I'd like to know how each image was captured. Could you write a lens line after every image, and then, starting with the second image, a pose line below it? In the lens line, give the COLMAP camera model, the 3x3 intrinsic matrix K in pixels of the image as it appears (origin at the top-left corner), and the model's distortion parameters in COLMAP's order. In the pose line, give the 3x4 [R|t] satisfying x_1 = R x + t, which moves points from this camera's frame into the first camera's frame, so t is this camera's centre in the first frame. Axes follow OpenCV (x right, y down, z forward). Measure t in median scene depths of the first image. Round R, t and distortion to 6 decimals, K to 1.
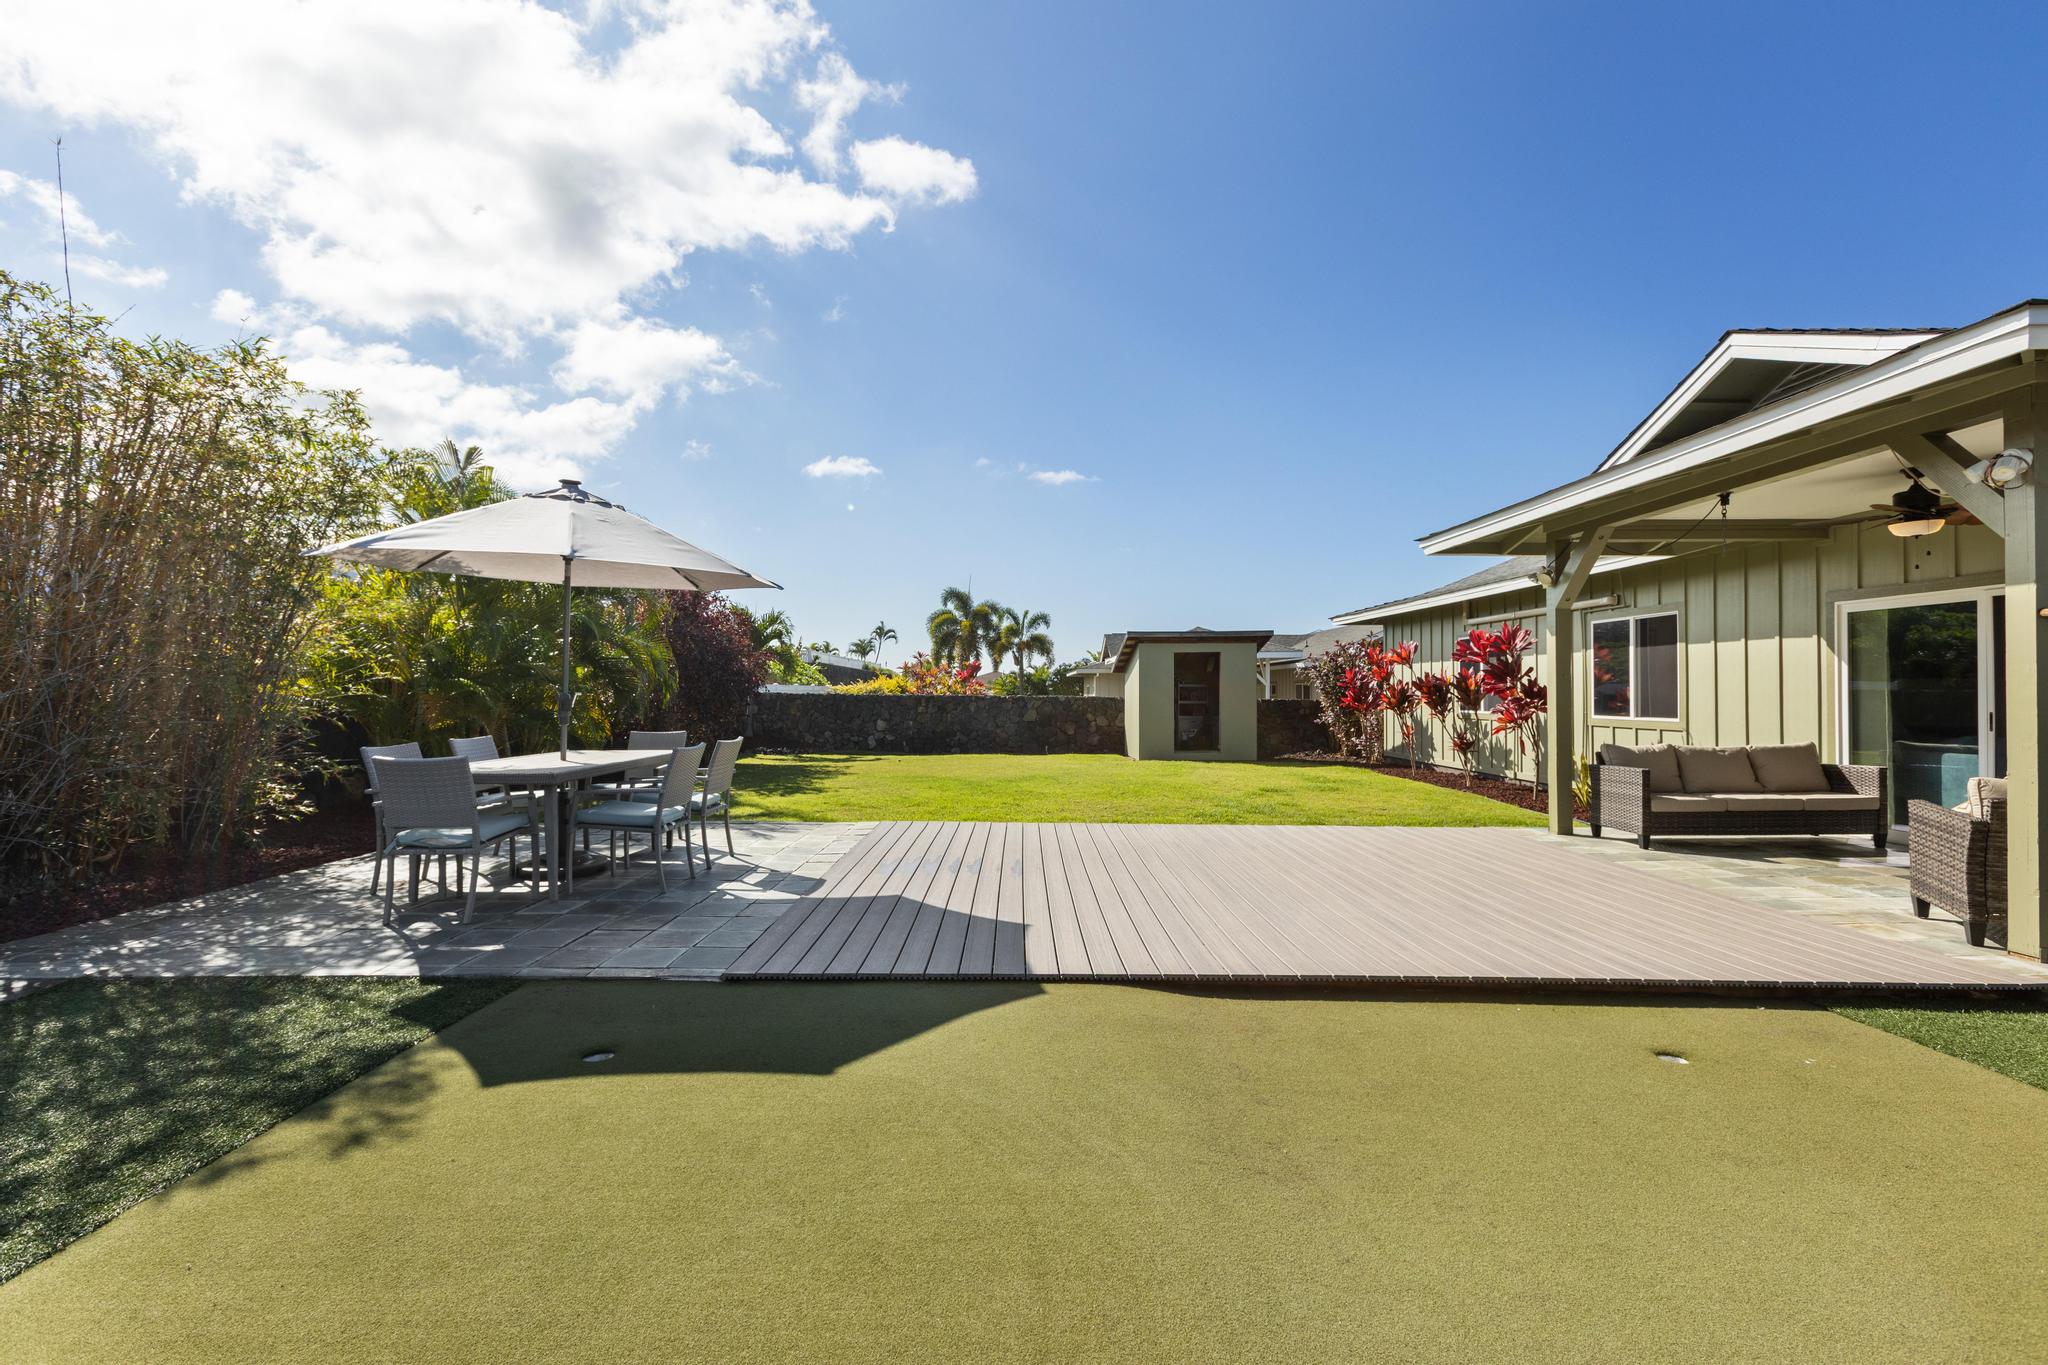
lens RADIAL K [[926.6, 0, 1024.0], [0, 926.6, 682.5], [0, 0, 1]] dist [0.001781, -0.000011]
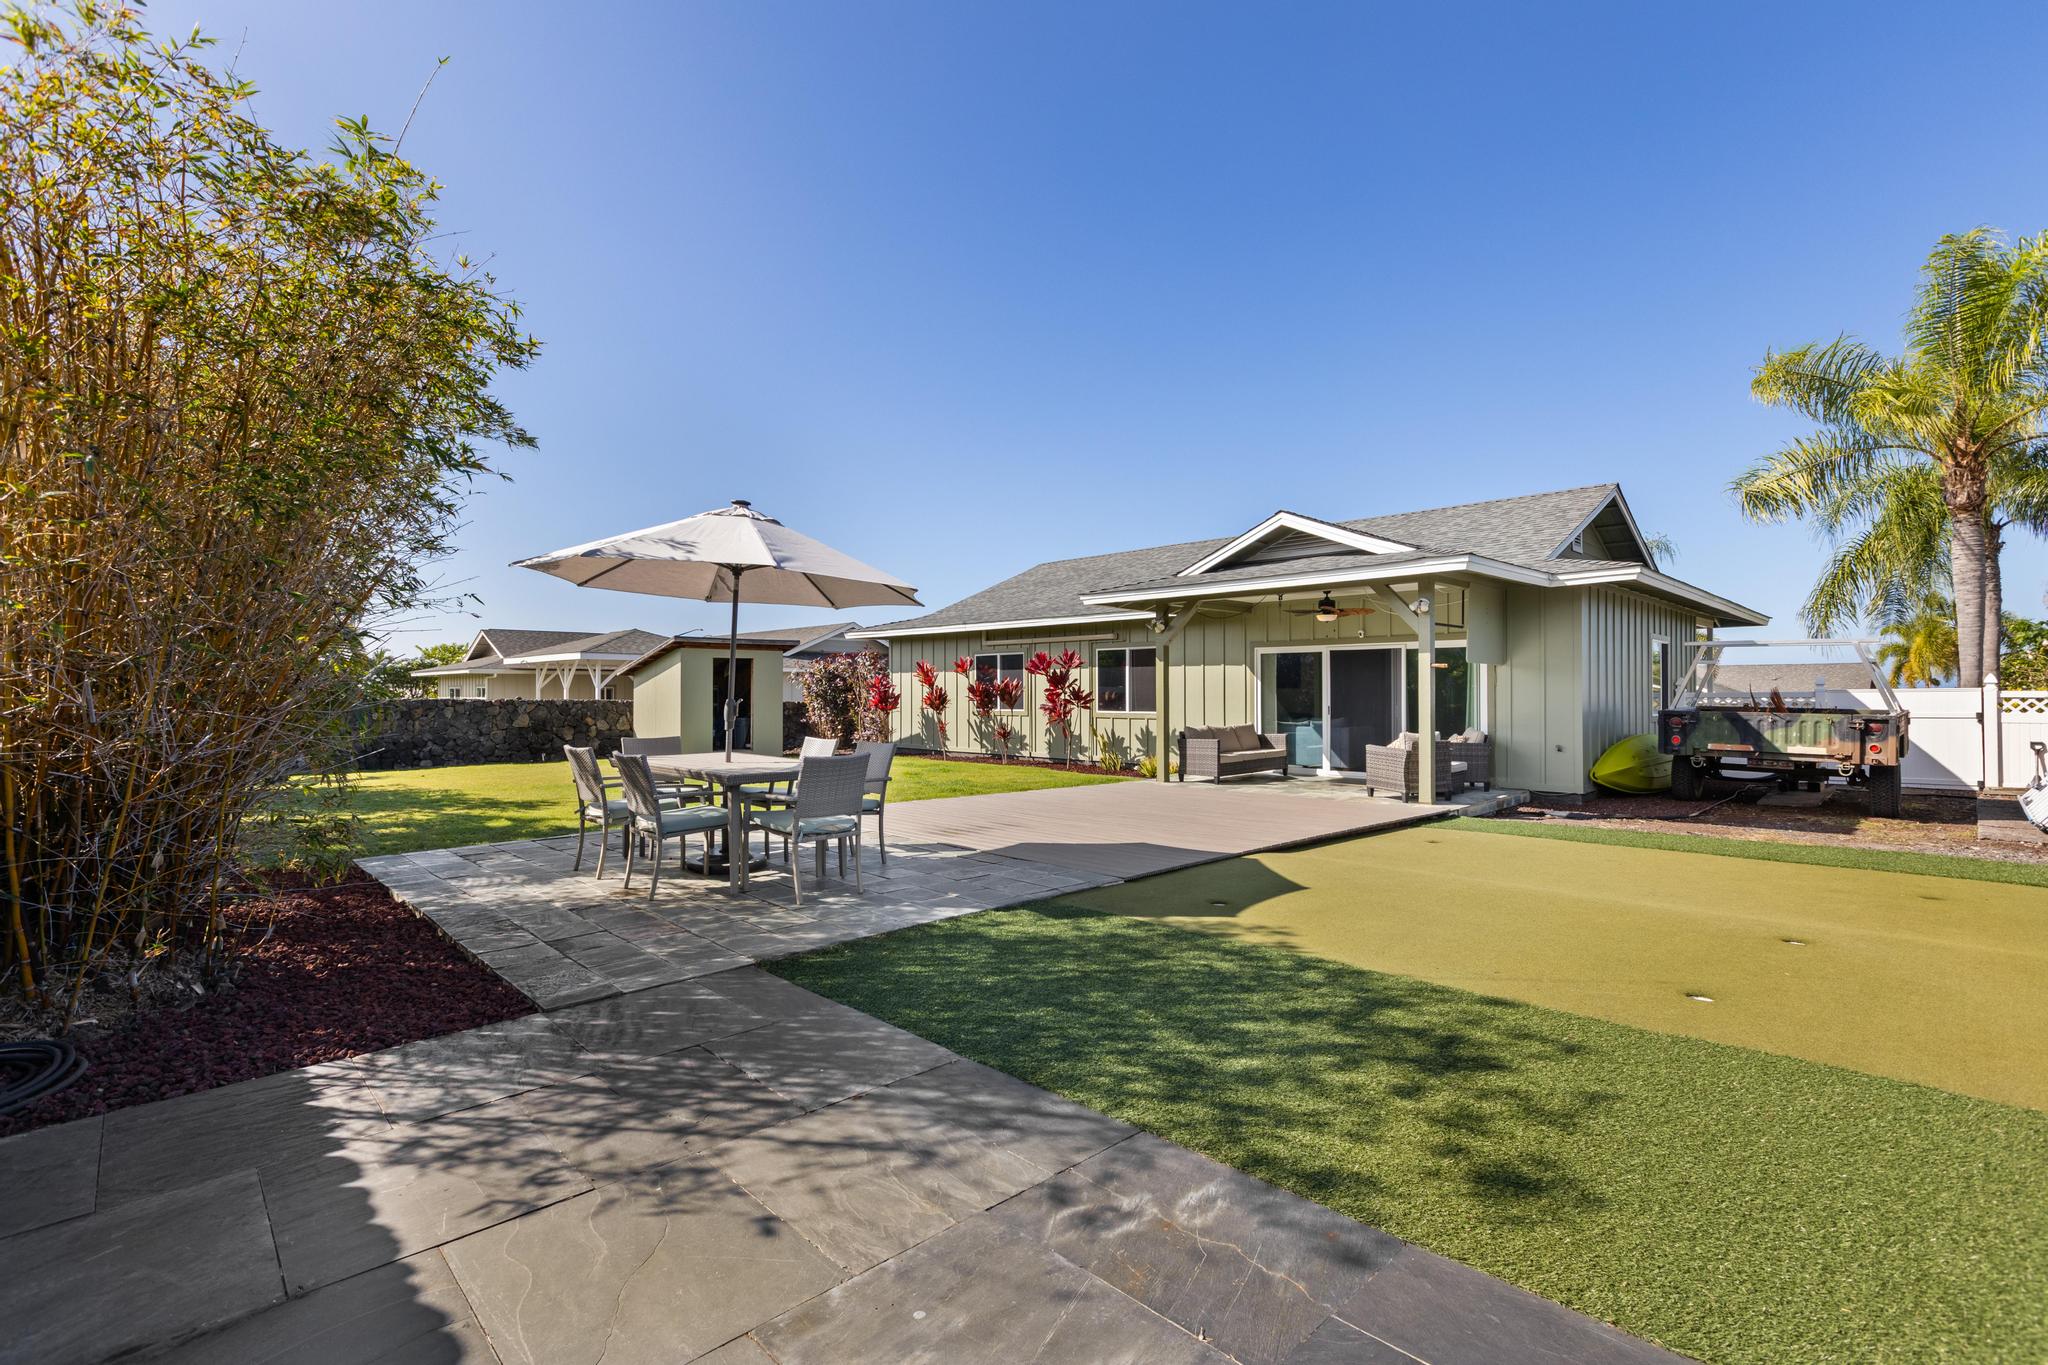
lens RADIAL K [[926.6, 0, 1024.0], [0, 926.6, 682.5], [0, 0, 1]] dist [0.001781, -0.000011]
pose [[0.712560, 0.006549, 0.701580, -0.783638], [-0.006428, 0.999975, -0.002805, -0.008335], [-0.701581, -0.002511, 0.712585, -0.005652]]
